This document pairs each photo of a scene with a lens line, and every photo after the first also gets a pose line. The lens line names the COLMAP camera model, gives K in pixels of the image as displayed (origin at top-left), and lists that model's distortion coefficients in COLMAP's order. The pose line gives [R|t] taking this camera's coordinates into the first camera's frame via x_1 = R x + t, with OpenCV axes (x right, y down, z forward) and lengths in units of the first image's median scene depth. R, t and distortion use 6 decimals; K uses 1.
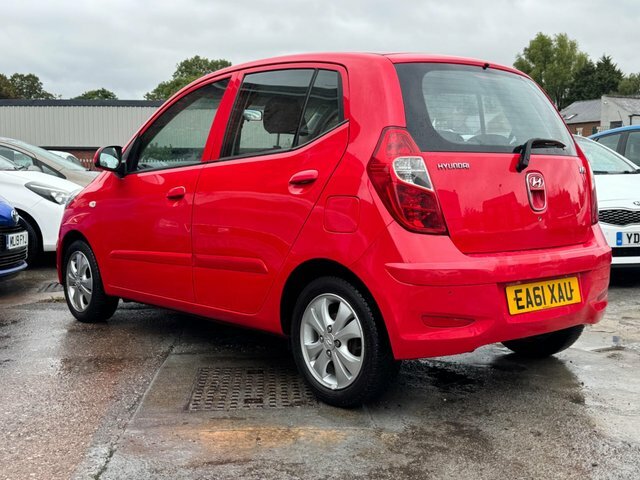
lens RADIAL K [[754.0, 0, 321.9], [0, 754.0, 242.5], [0, 0, 1]] dist [0.073051, 0.000000]
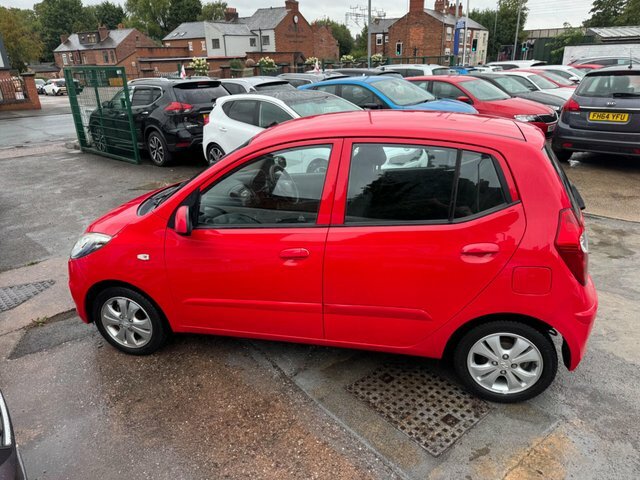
lens RADIAL K [[454.3, 0, 315.6], [0, 454.3, 243.0], [0, 0, 1]] dist [0.021157, -0.020550]
pose [[0.824176, -0.235710, 0.514951, -0.618513], [0.086167, 0.950877, 0.297336, -0.337607], [-0.559740, -0.200686, 0.804001, 0.559910]]
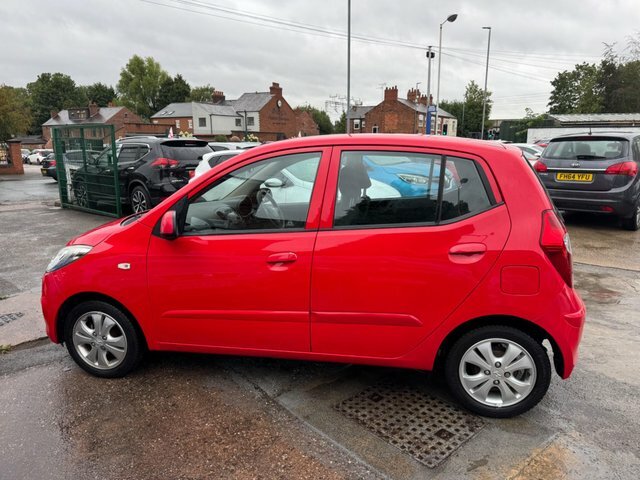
lens RADIAL K [[454.3, 0, 317.0], [0, 454.3, 240.8], [0, 0, 1]] dist [0.021157, -0.020550]
pose [[0.799330, -0.131304, 0.586371, -0.652161], [0.062438, 0.988701, 0.136281, -0.216892], [-0.597639, -0.072322, 0.798497, 0.556113]]
